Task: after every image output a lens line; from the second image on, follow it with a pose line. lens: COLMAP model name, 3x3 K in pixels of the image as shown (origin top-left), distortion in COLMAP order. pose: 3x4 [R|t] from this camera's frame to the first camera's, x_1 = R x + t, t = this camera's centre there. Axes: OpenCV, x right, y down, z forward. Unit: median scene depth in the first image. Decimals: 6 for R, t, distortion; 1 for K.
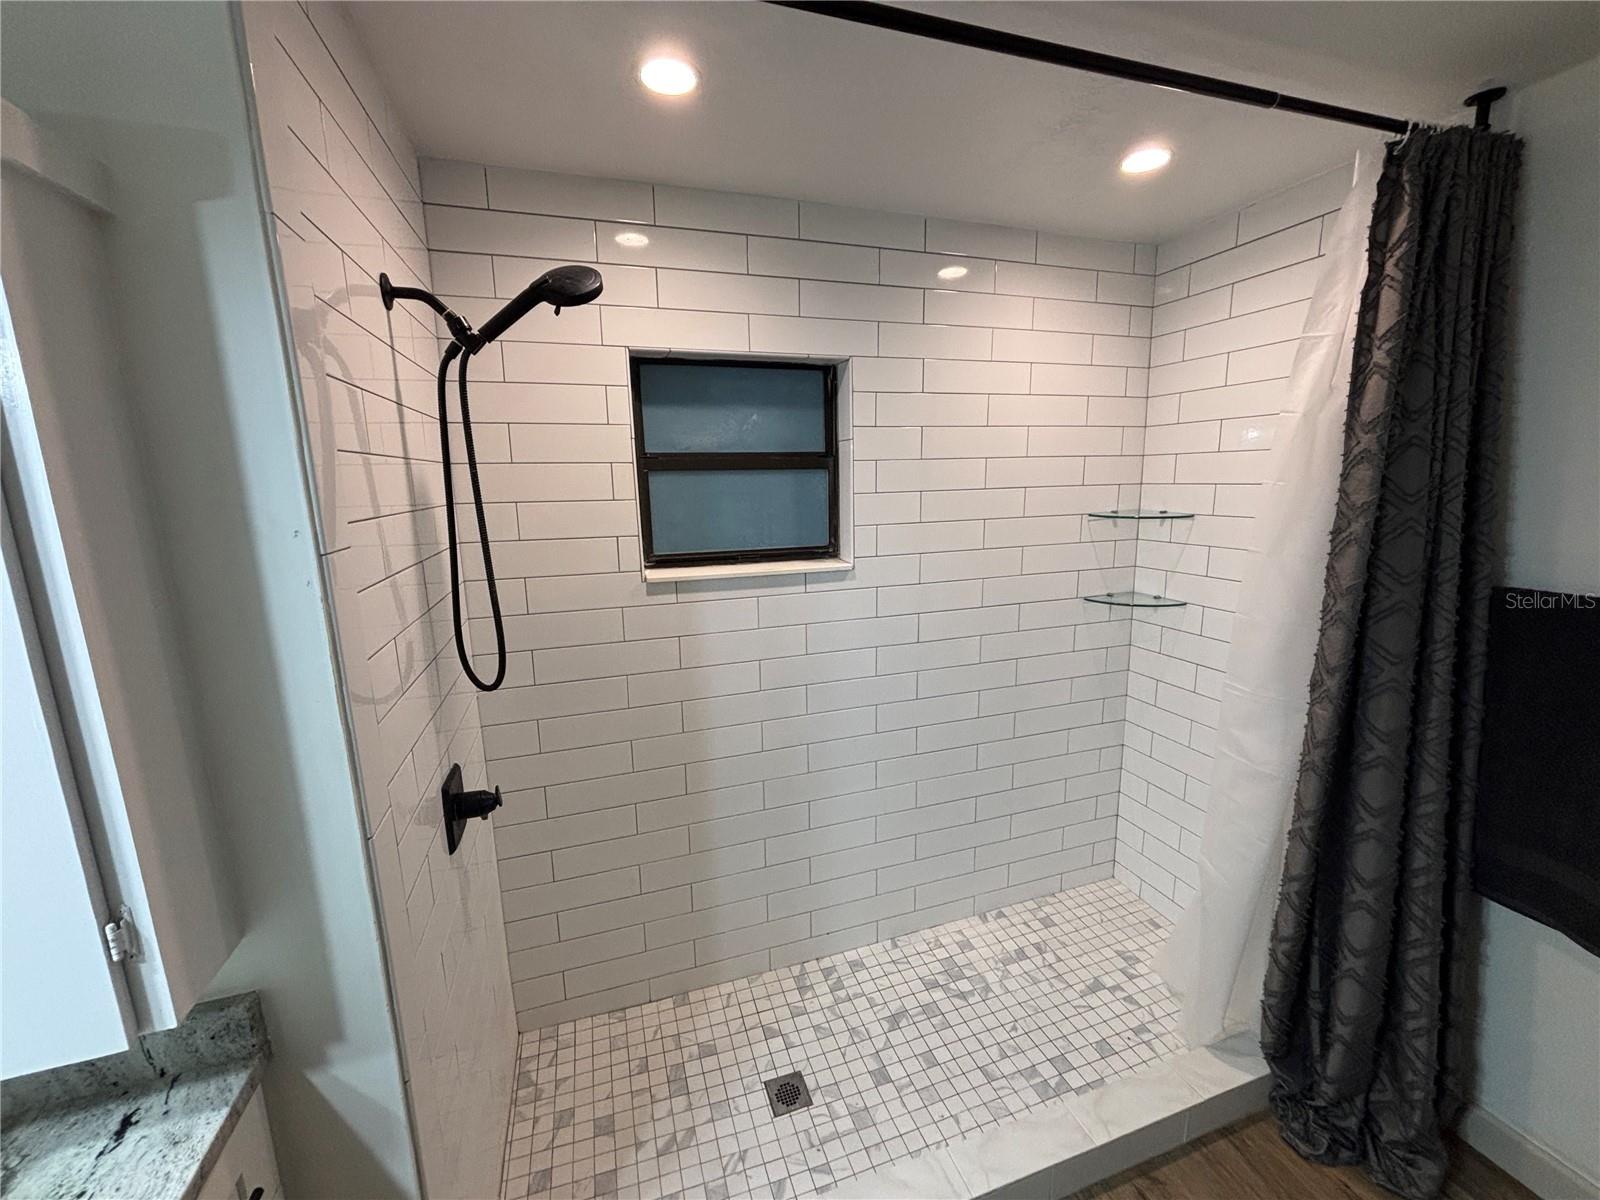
lens RADIAL K [[649.5, 0, 805.0], [0, 649.5, 602.0], [0, 0, 1]] dist [0.007843, -0.001219]
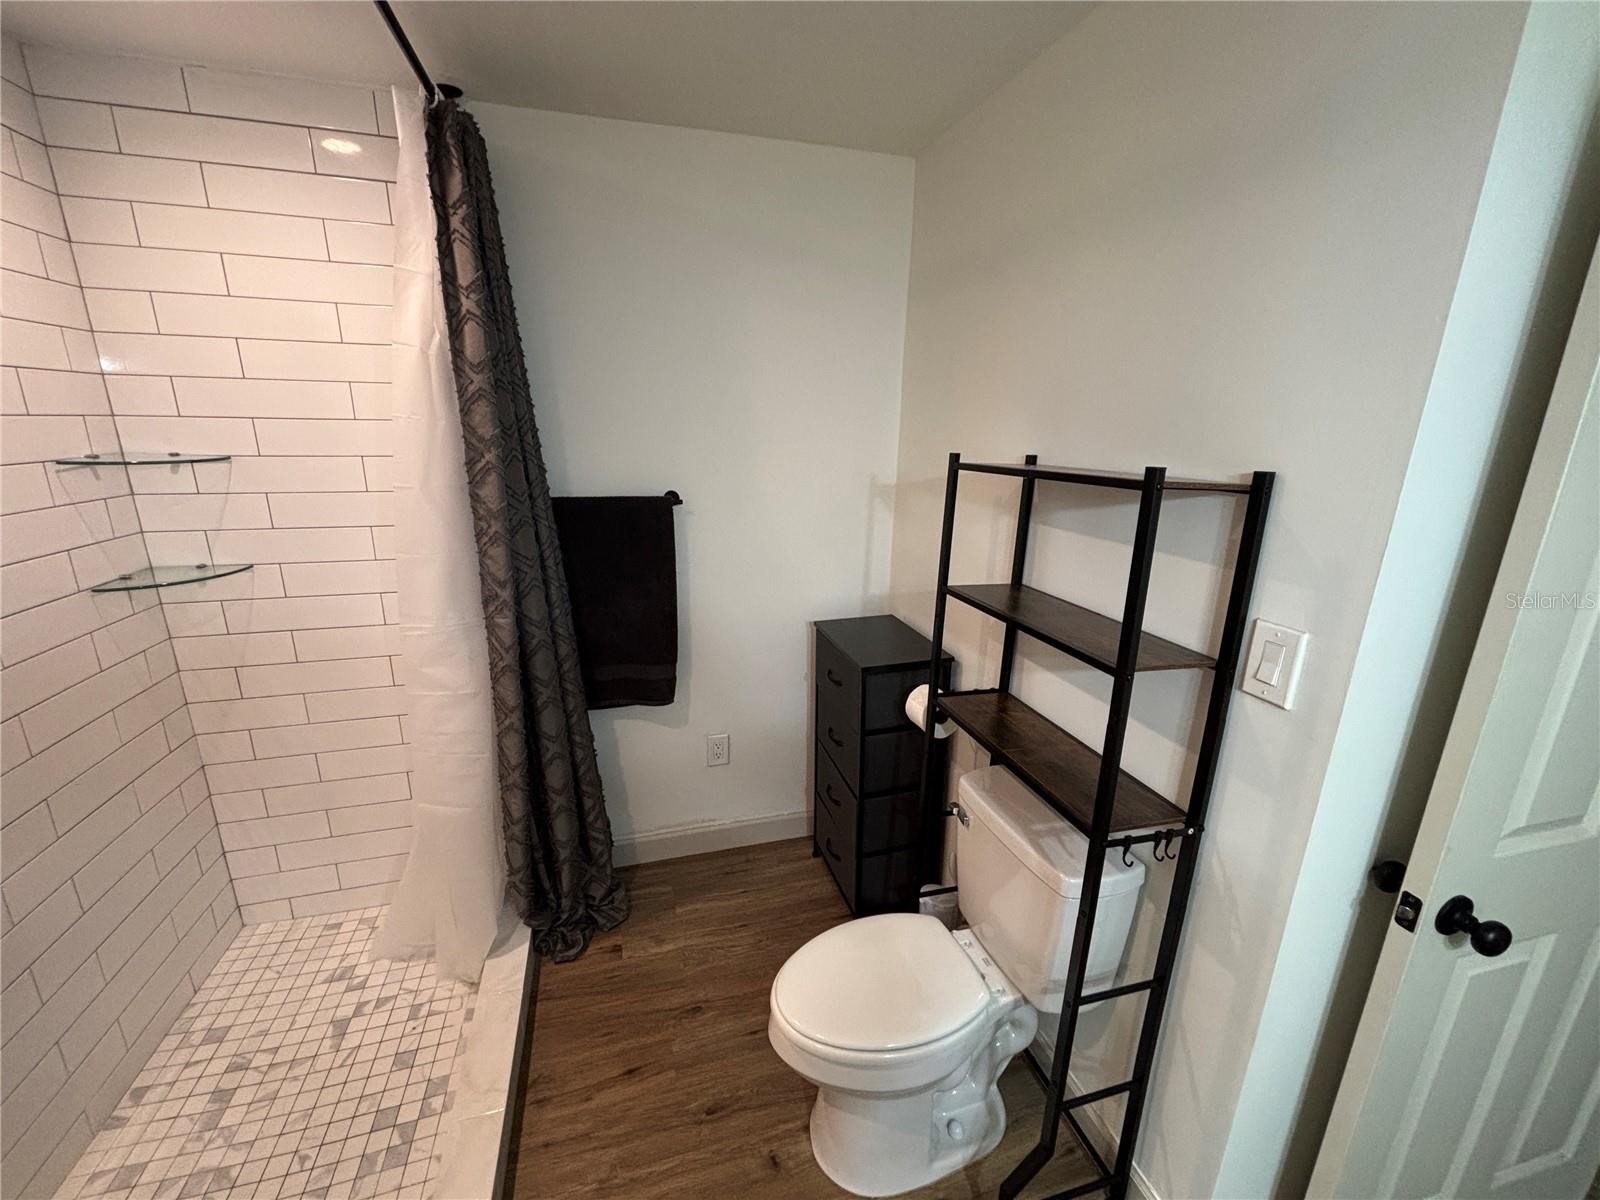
lens RADIAL K [[649.5, 0, 797.6], [0, 649.5, 599.5], [0, 0, 1]] dist [0.007843, -0.001219]
pose [[0.052918, -0.243154, 0.968543, -0.206249], [0.169803, 0.957969, 0.231221, -0.031975], [-0.984056, 0.152225, 0.091982, 0.266793]]
